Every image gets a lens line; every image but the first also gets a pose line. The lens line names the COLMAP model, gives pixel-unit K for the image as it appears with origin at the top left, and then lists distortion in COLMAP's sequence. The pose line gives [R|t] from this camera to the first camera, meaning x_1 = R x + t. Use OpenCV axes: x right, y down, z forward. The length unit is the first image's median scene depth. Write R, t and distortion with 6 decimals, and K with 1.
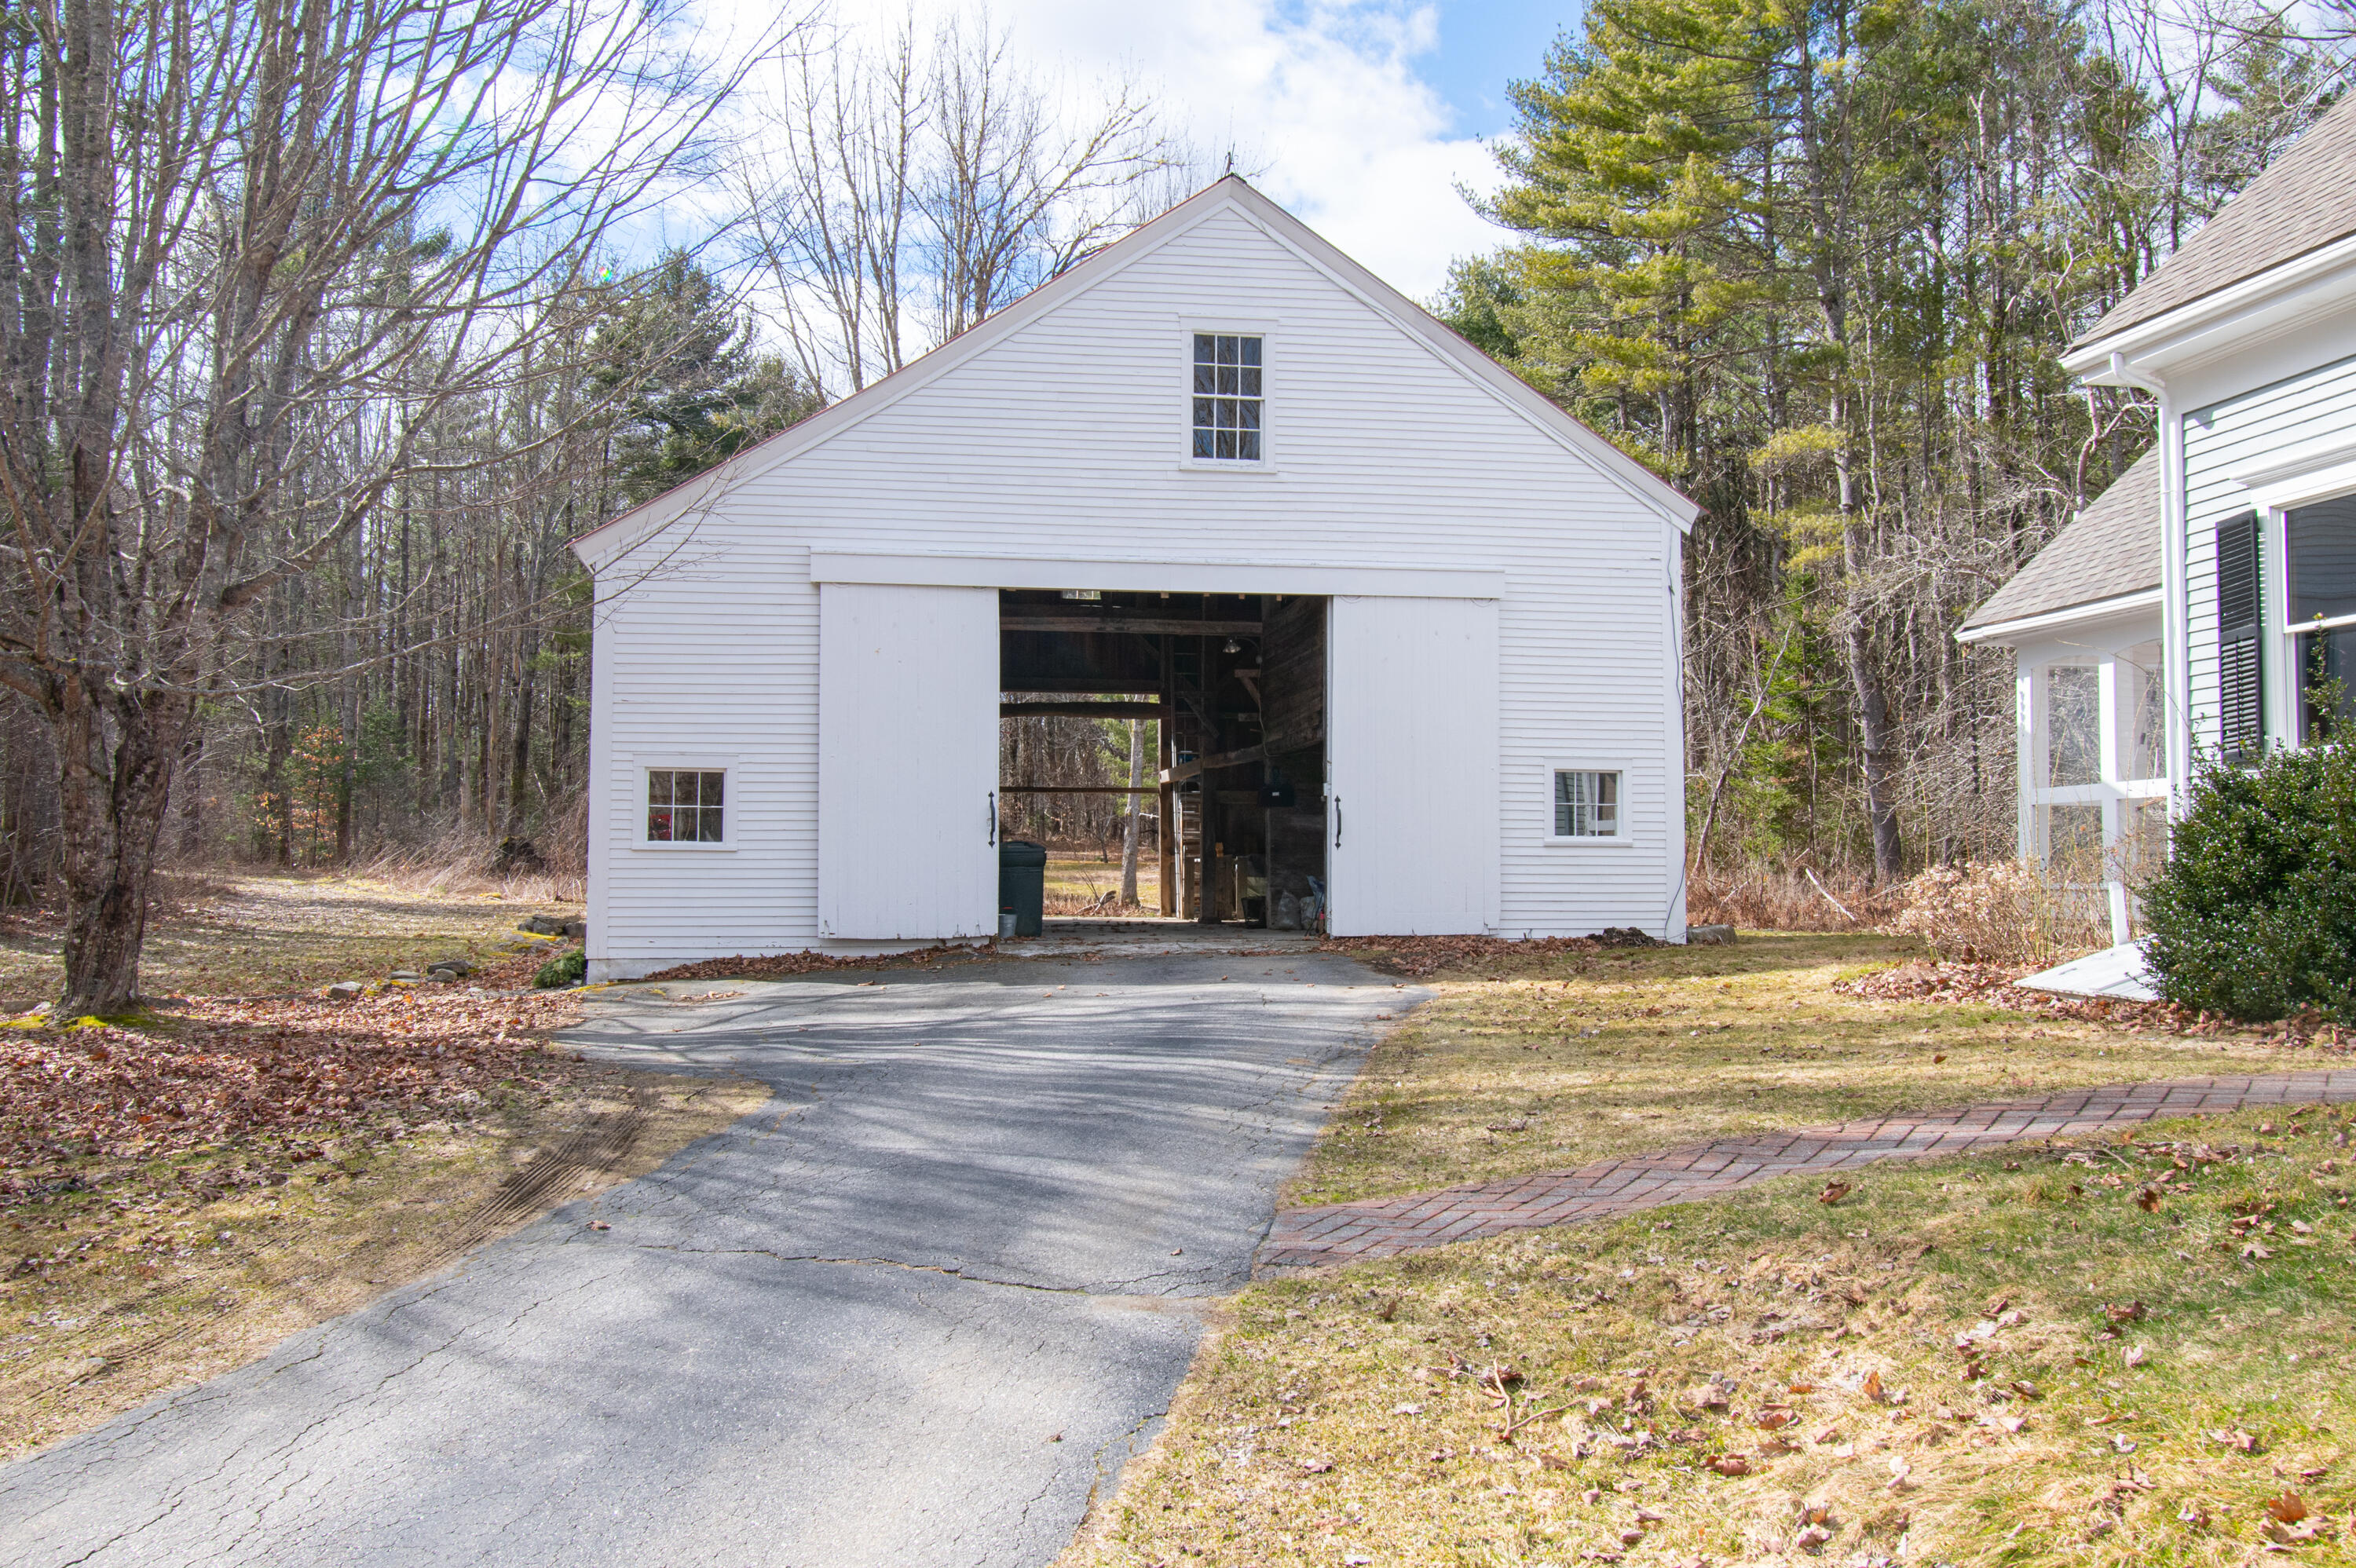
lens RADIAL K [[1938.9, 0, 1174.4], [0, 1938.9, 775.1], [0, 0, 1]] dist [-0.000815, -0.006421]
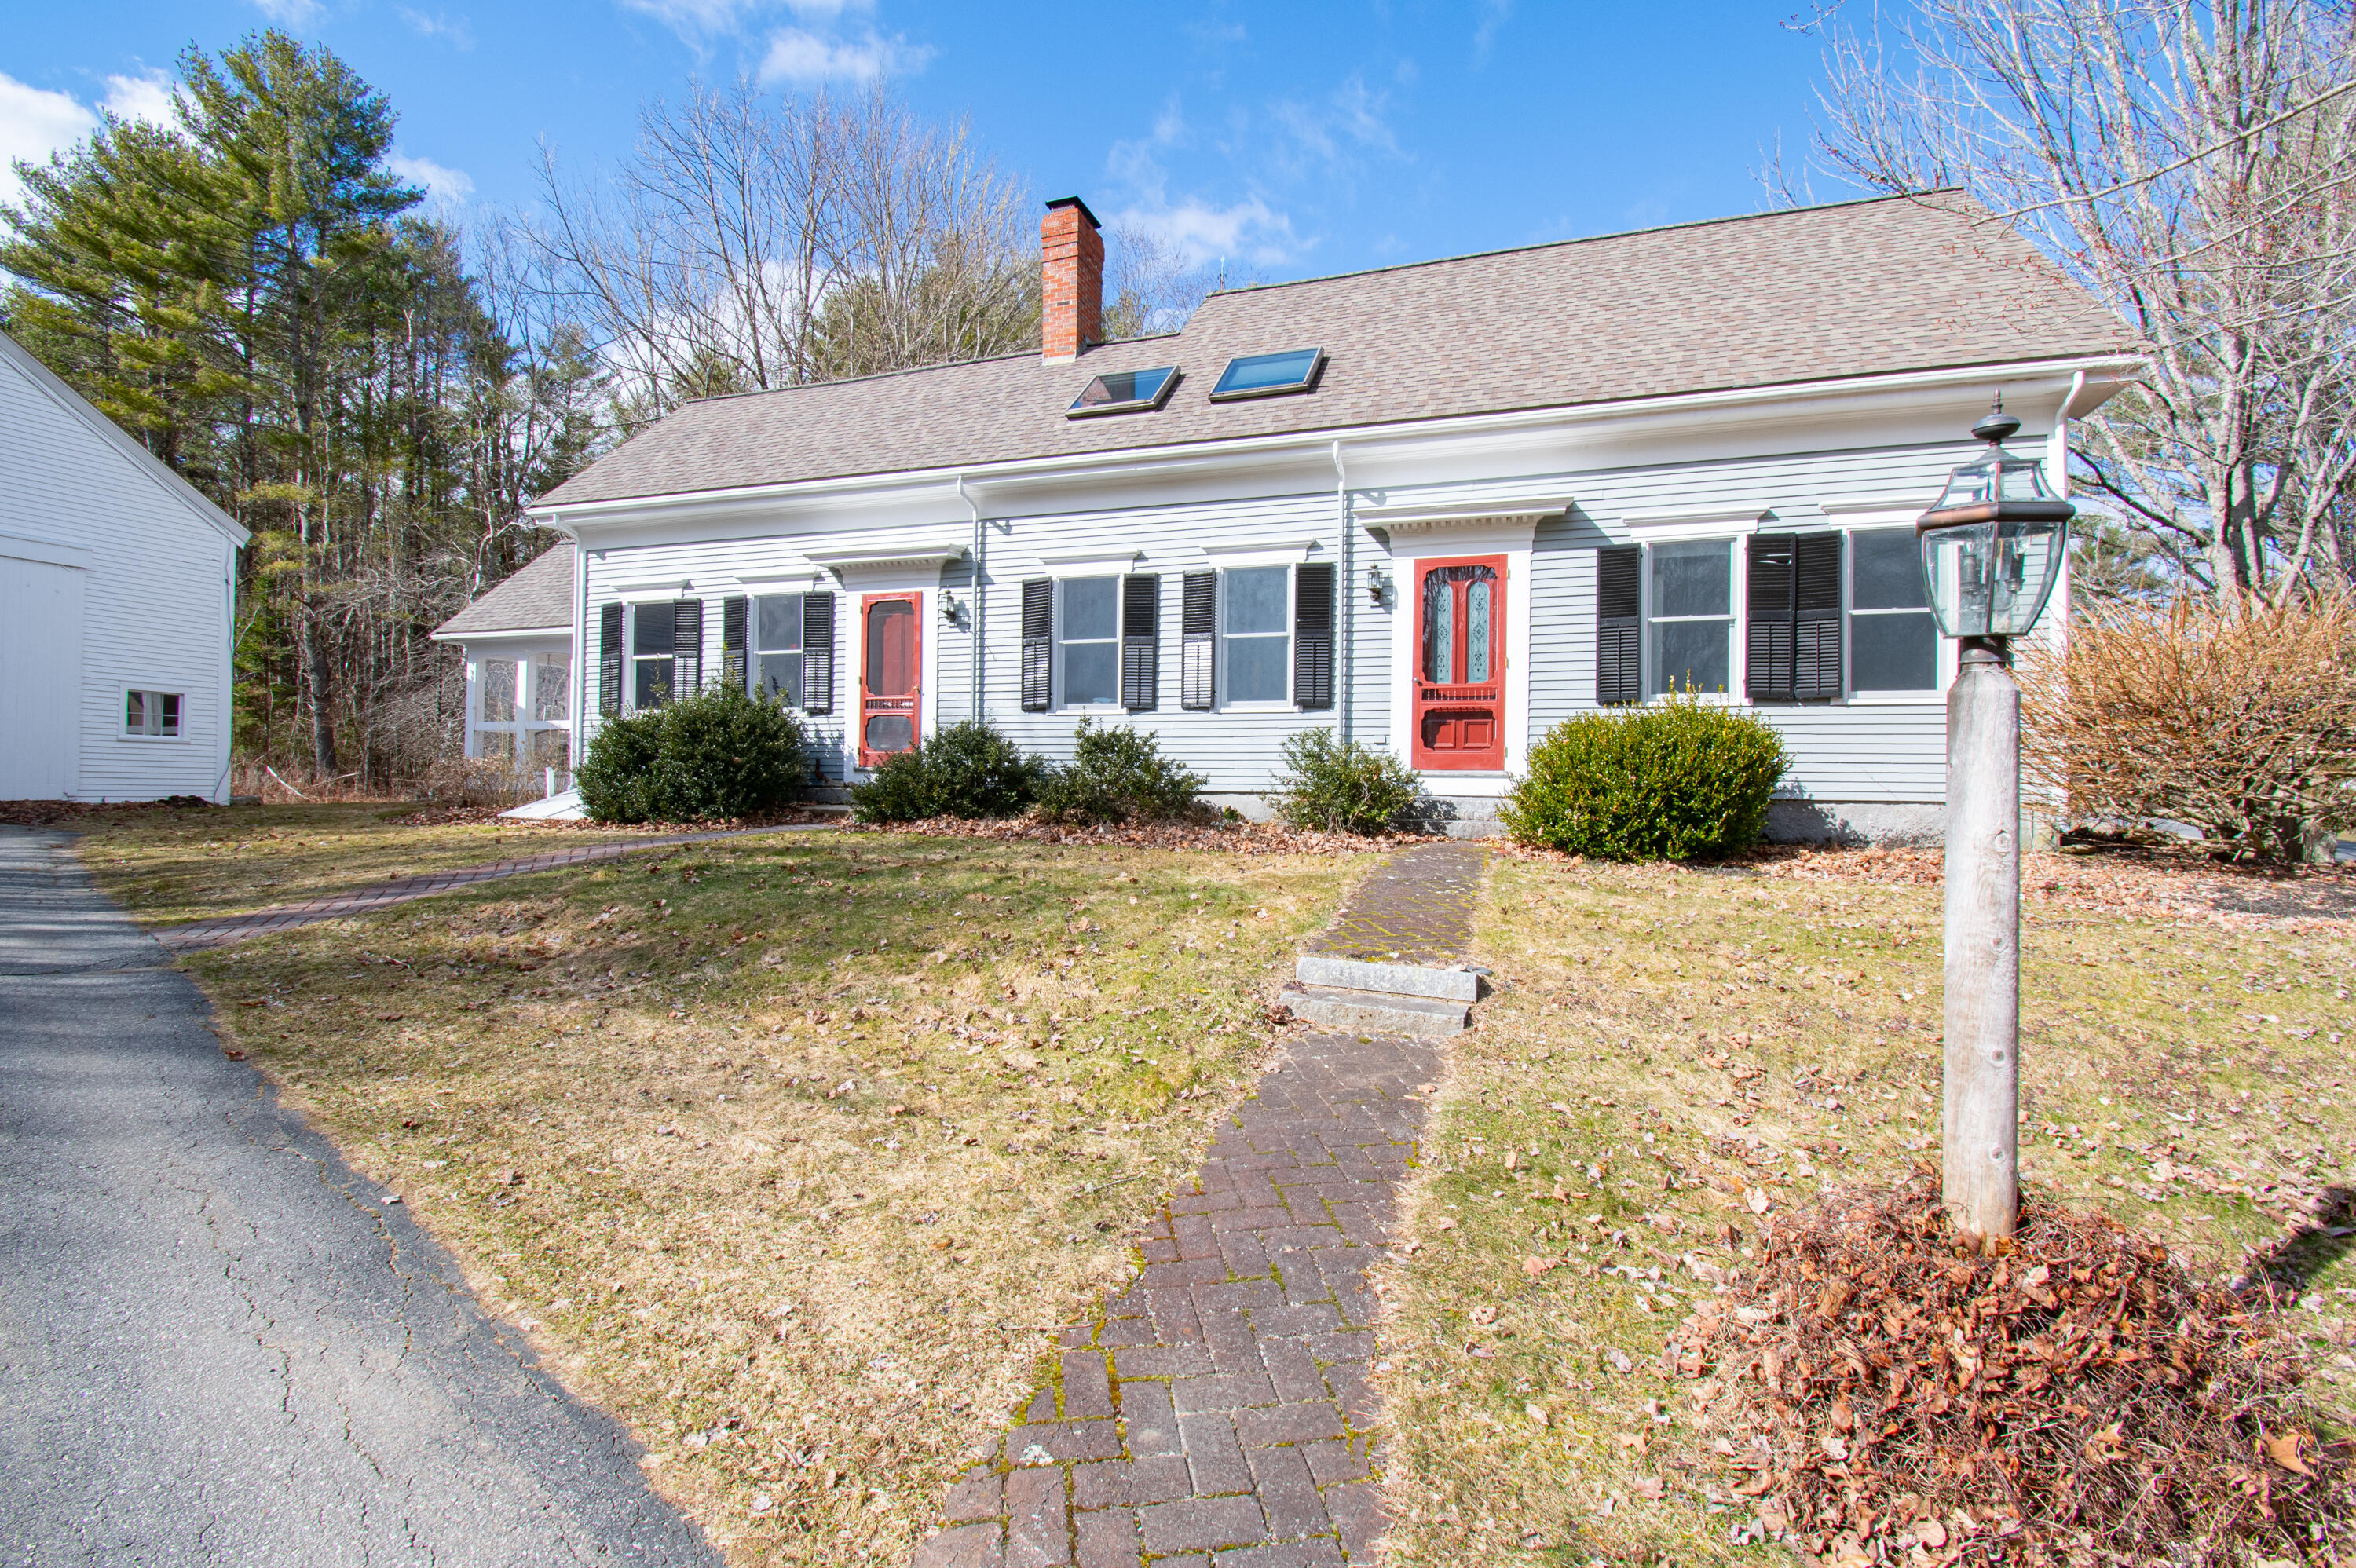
lens RADIAL K [[1034.7, 0, 1177.1], [0, 1034.7, 777.4], [0, 0, 1]] dist [0.021853, -0.026752]
pose [[0.479516, 0.016450, 0.877379, -0.137417], [-0.058477, 0.998201, 0.013244, 0.008549], [-0.875582, -0.057657, 0.479616, -0.109178]]
